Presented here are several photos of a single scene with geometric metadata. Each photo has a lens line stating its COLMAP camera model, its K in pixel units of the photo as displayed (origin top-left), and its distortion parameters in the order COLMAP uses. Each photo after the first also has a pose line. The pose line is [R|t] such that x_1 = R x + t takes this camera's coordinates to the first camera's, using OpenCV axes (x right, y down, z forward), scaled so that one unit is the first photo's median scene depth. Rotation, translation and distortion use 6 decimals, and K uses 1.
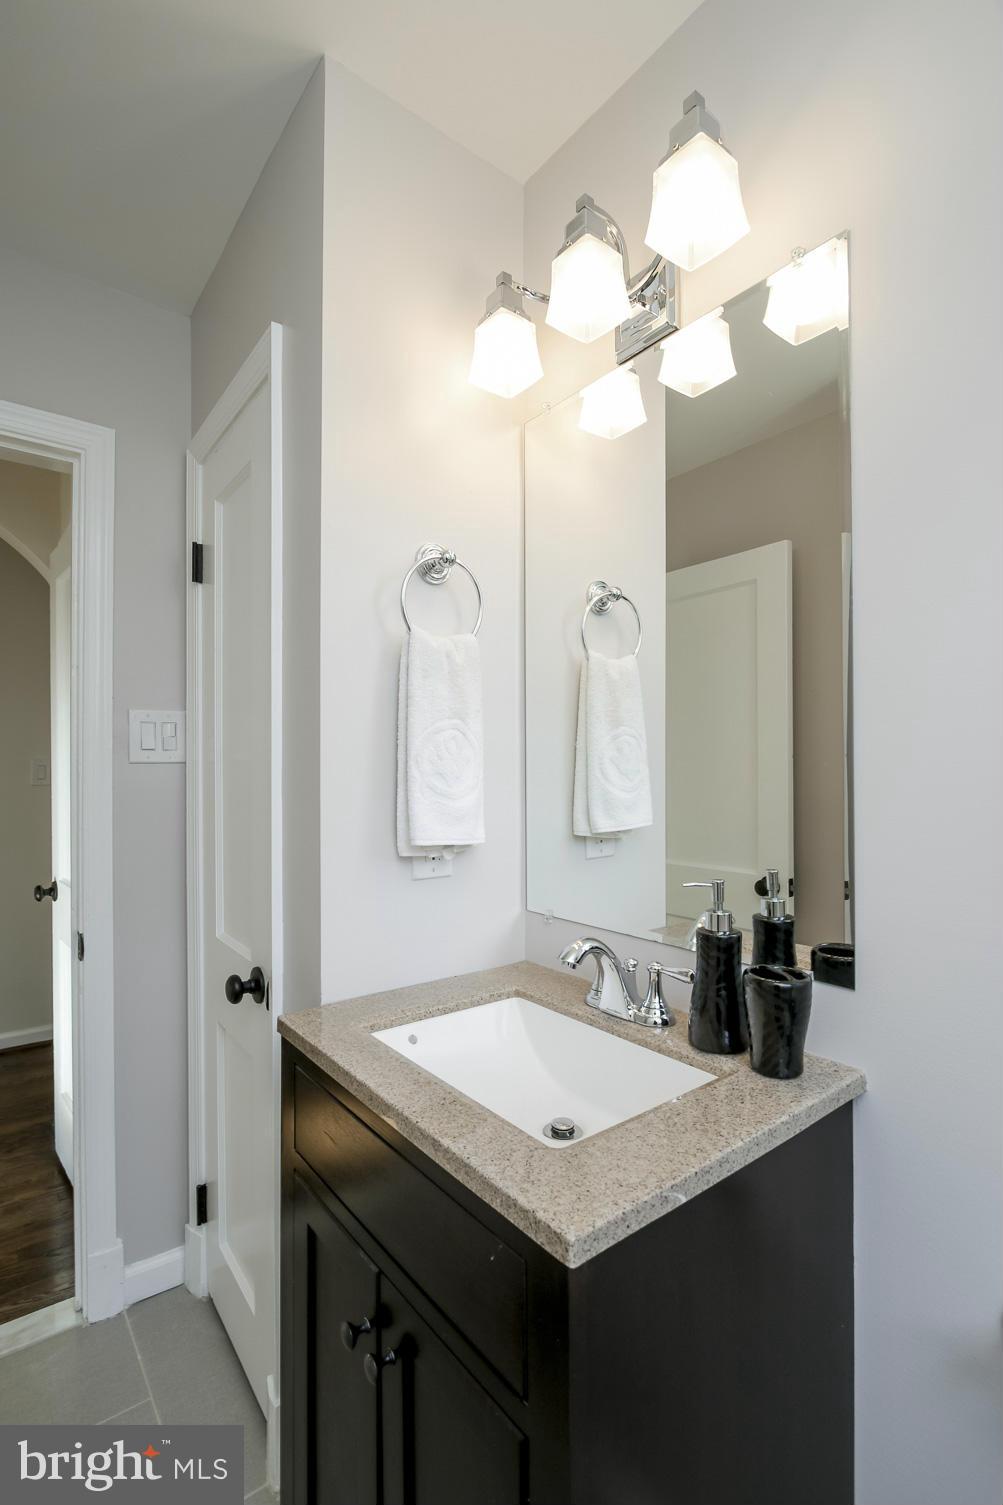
lens RADIAL K [[702.9, 0, 499.0], [0, 702.9, 761.0], [0, 0, 1]] dist [-0.000433, 0.000680]
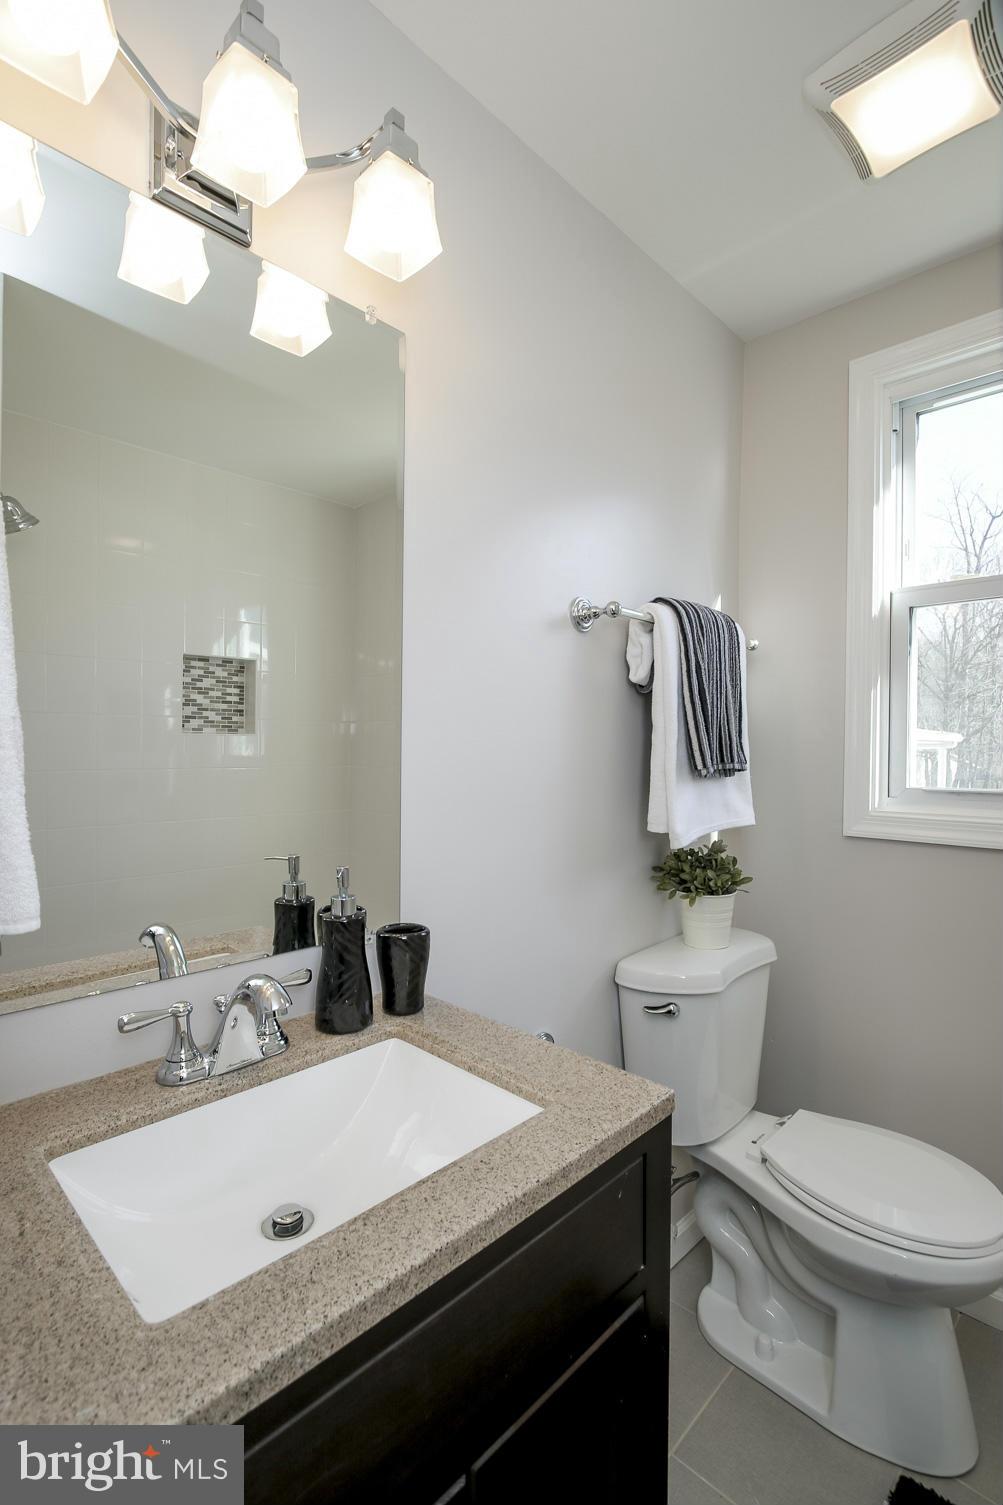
lens RADIAL K [[702.9, 0, 498.8], [0, 702.9, 751.0], [0, 0, 1]] dist [-0.000433, 0.000680]
pose [[-0.140036, -0.008217, 0.990112, -0.752777], [-0.022657, 0.999730, 0.005093, -0.013176], [-0.989887, -0.021720, -0.140185, 0.927333]]
